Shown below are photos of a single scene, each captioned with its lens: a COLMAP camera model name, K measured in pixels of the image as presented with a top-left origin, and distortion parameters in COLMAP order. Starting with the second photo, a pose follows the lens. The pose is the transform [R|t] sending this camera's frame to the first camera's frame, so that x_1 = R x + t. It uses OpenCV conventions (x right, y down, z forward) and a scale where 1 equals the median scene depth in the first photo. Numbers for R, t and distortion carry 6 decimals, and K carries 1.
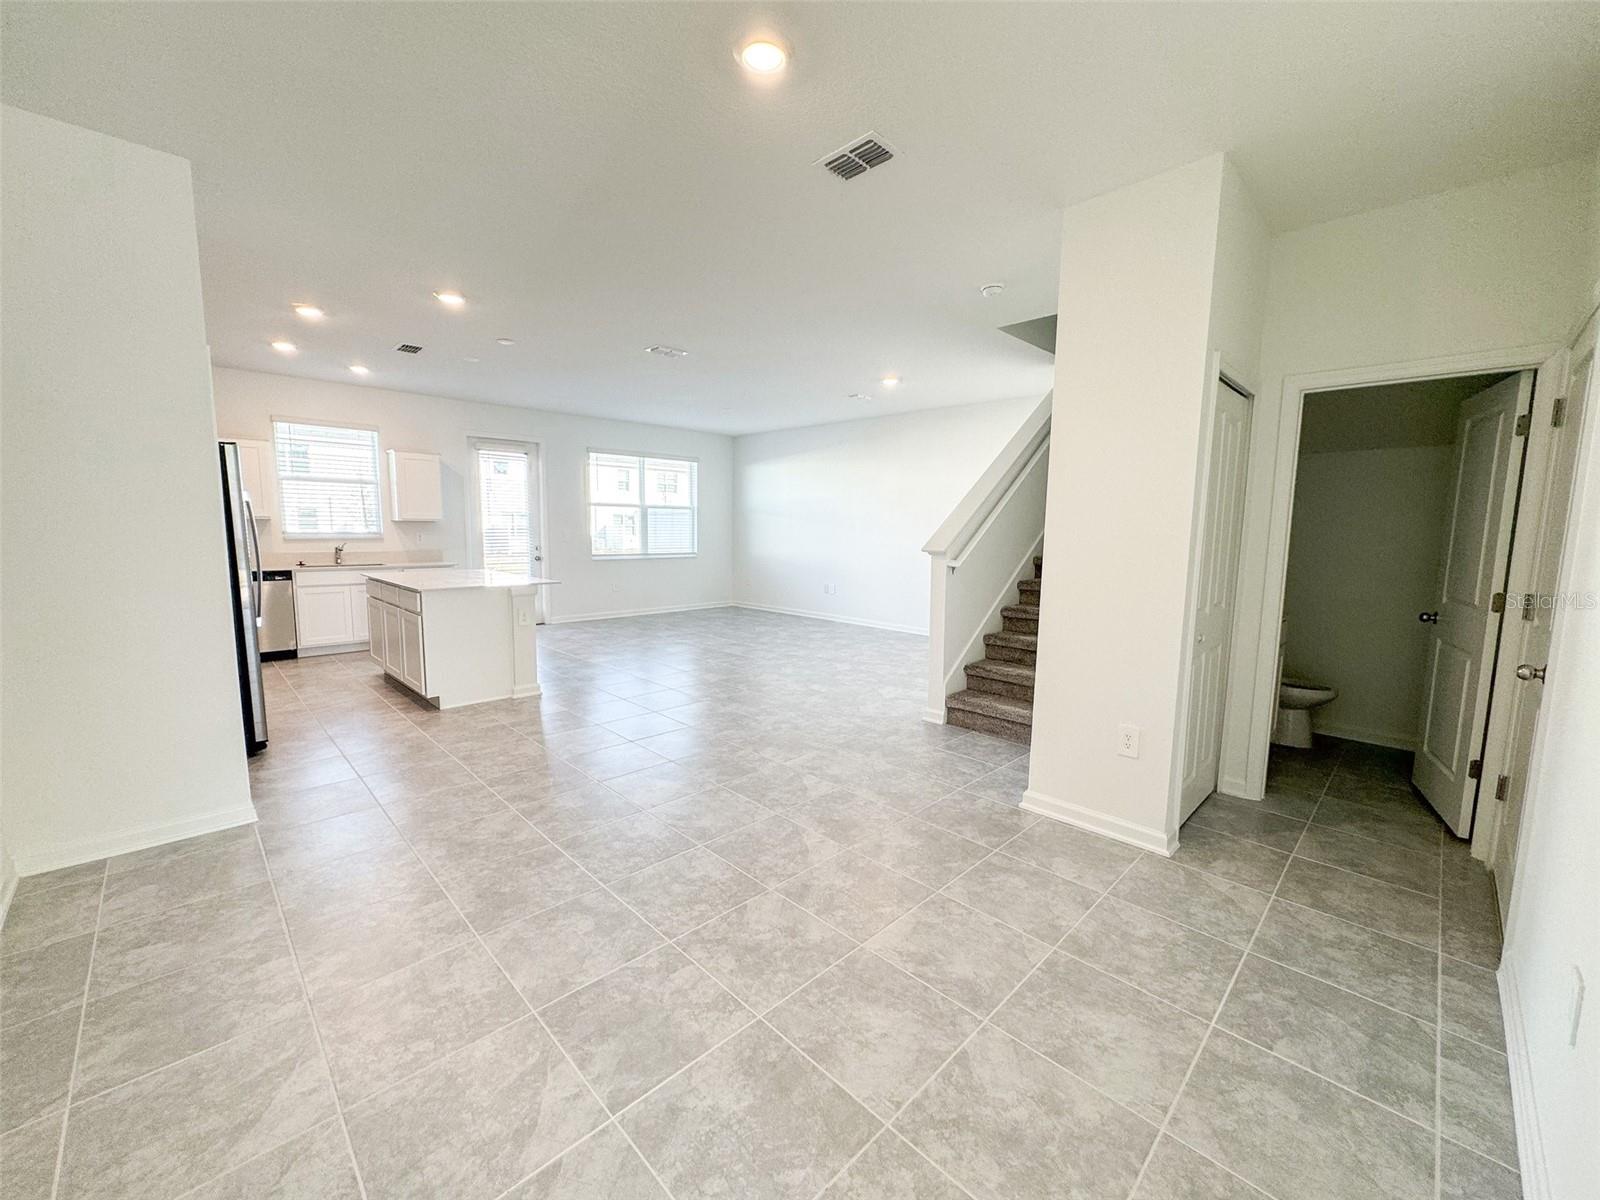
lens RADIAL K [[637.5, 0, 799.3], [0, 637.5, 597.0], [0, 0, 1]] dist [-0.004465, 0.000421]
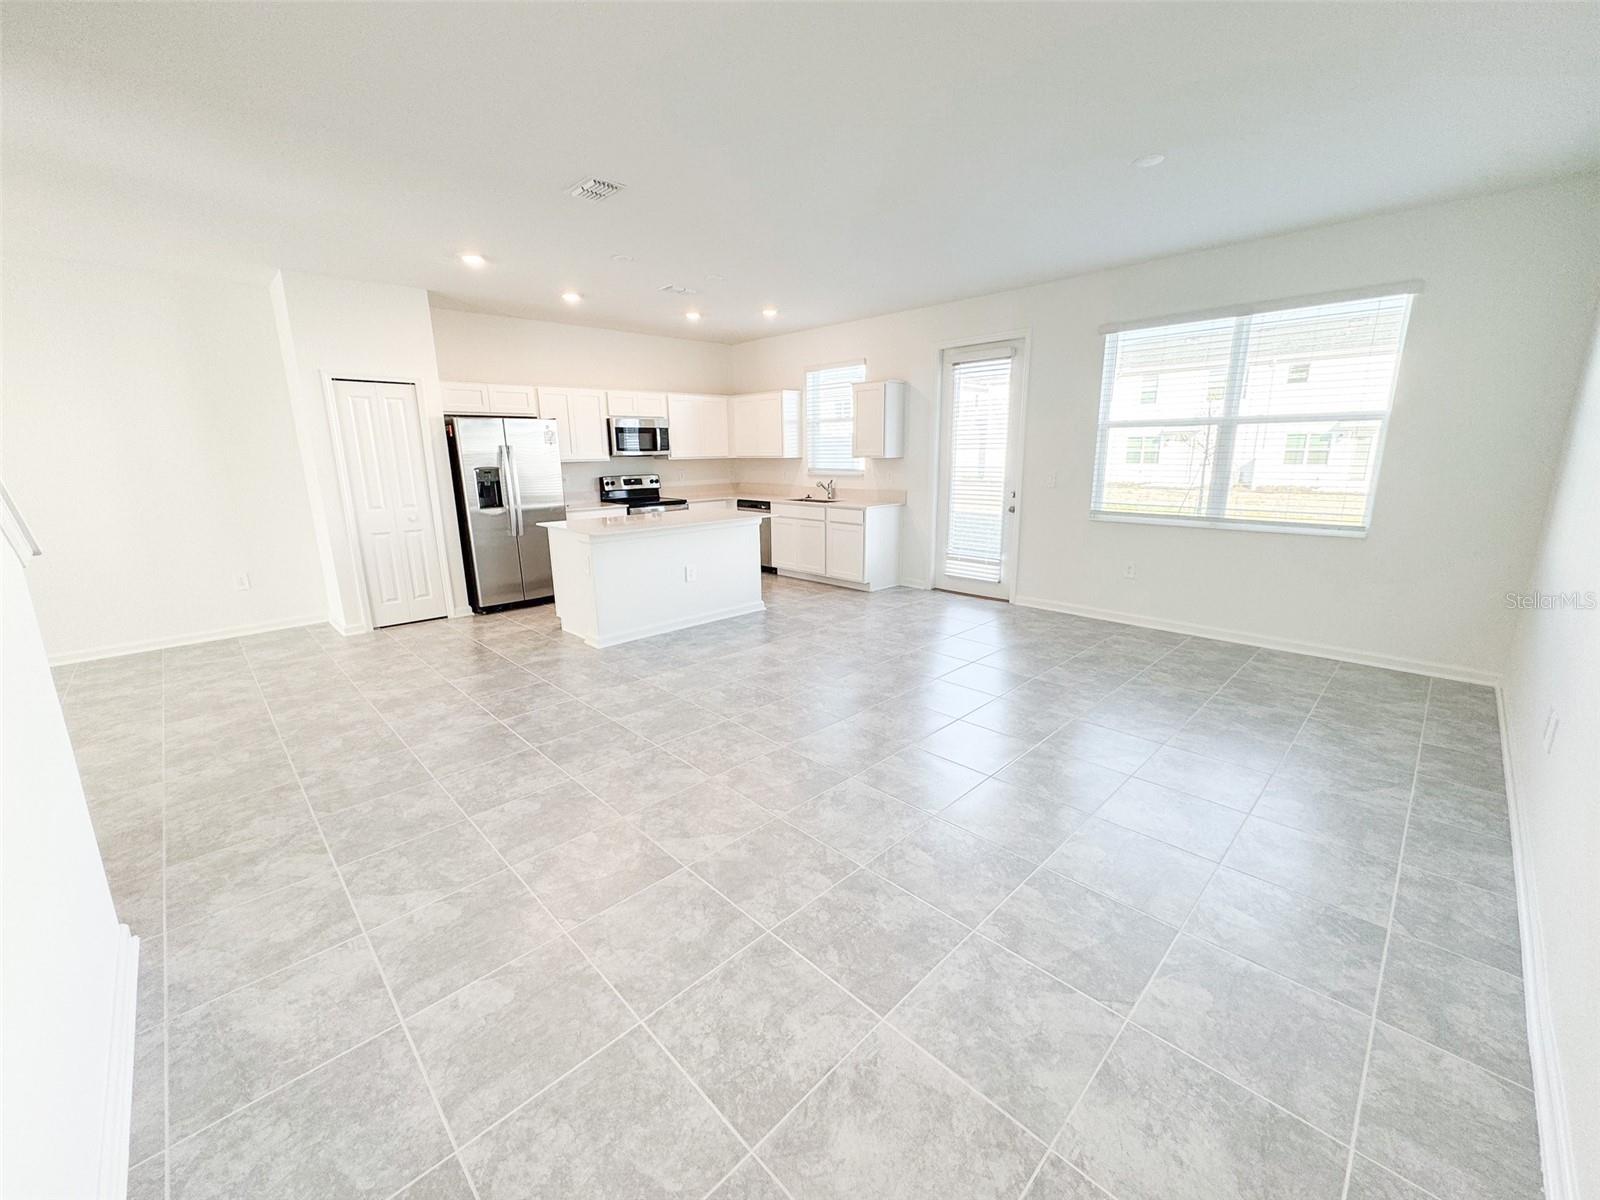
lens RADIAL K [[637.5, 0, 799.3], [0, 637.5, 597.0], [0, 0, 1]] dist [-0.004465, 0.000421]
pose [[-0.004166, 0.212796, -0.977088, 0.306590], [-0.098787, 0.972229, 0.212159, -0.093542], [0.995100, 0.097407, 0.016971, 0.770076]]
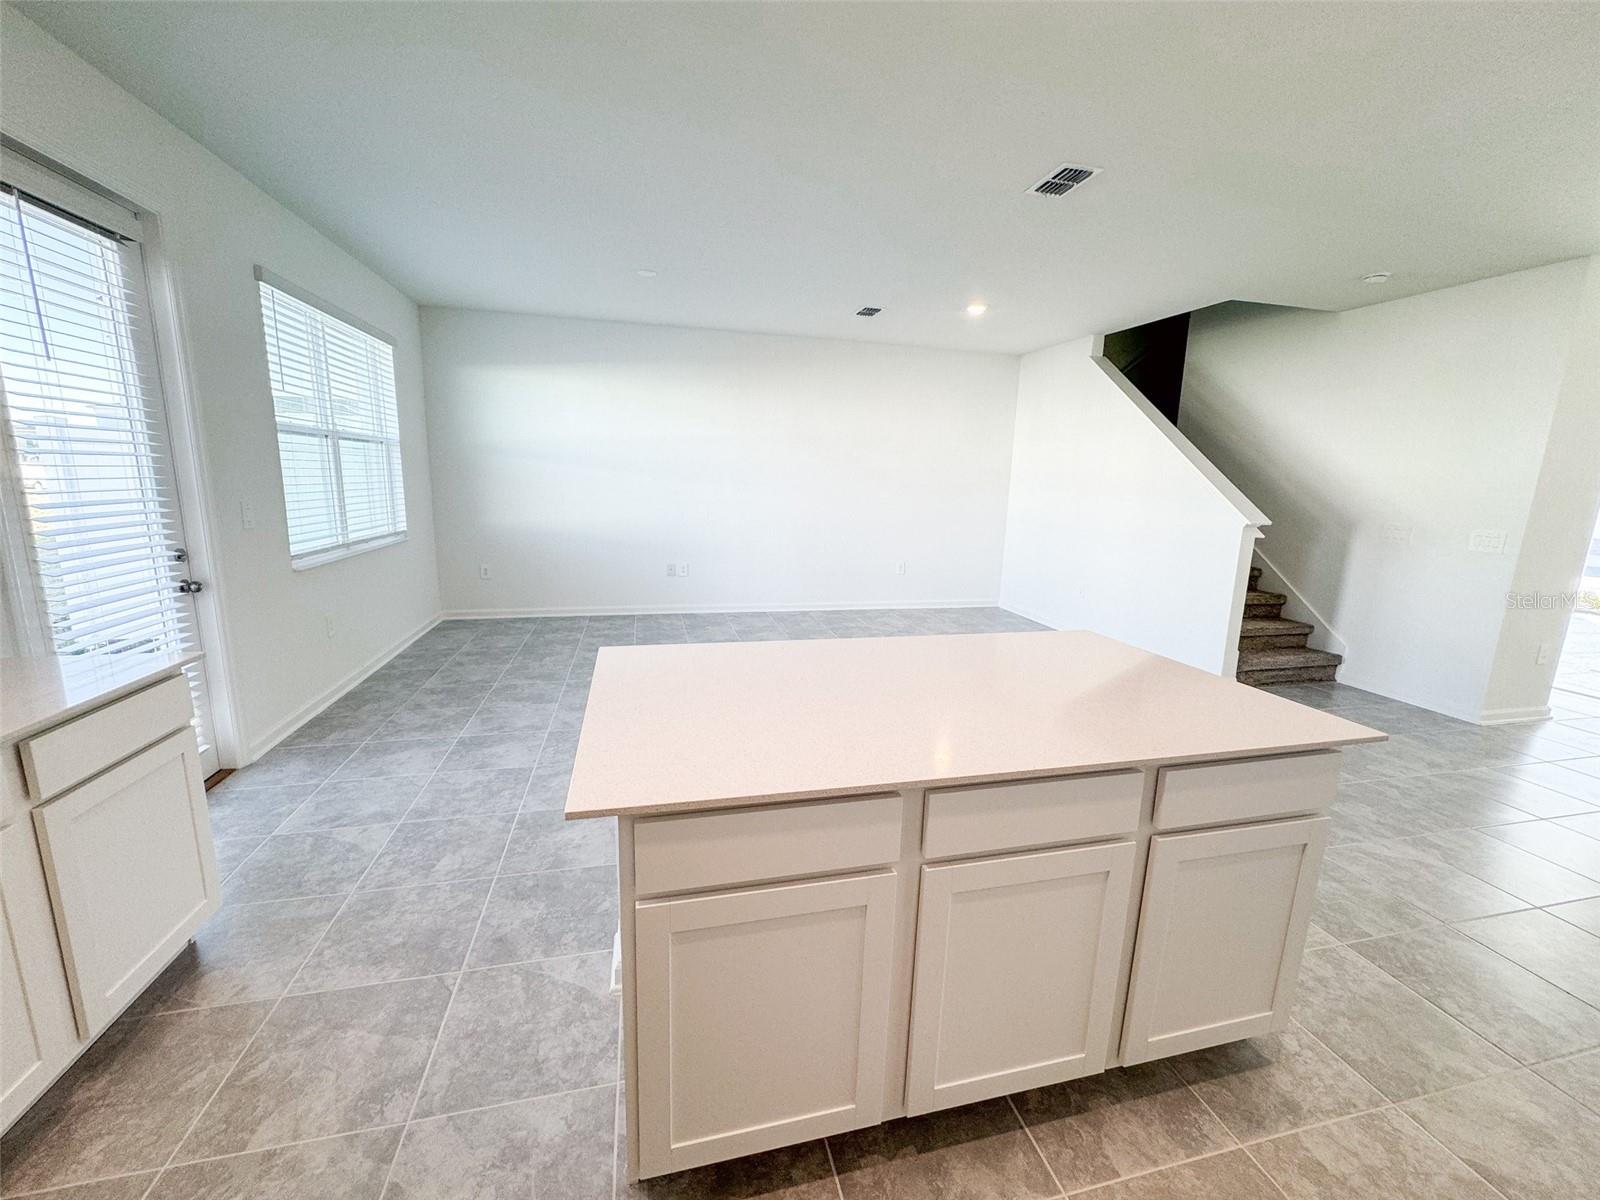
lens RADIAL K [[637.5, 0, 799.3], [0, 637.5, 597.0], [0, 0, 1]] dist [-0.004465, 0.000421]
pose [[0.516641, -0.157133, 0.841660, -0.530566], [0.073017, 0.987520, 0.139544, -0.078757], [-0.853083, -0.010638, 0.521667, 0.566056]]
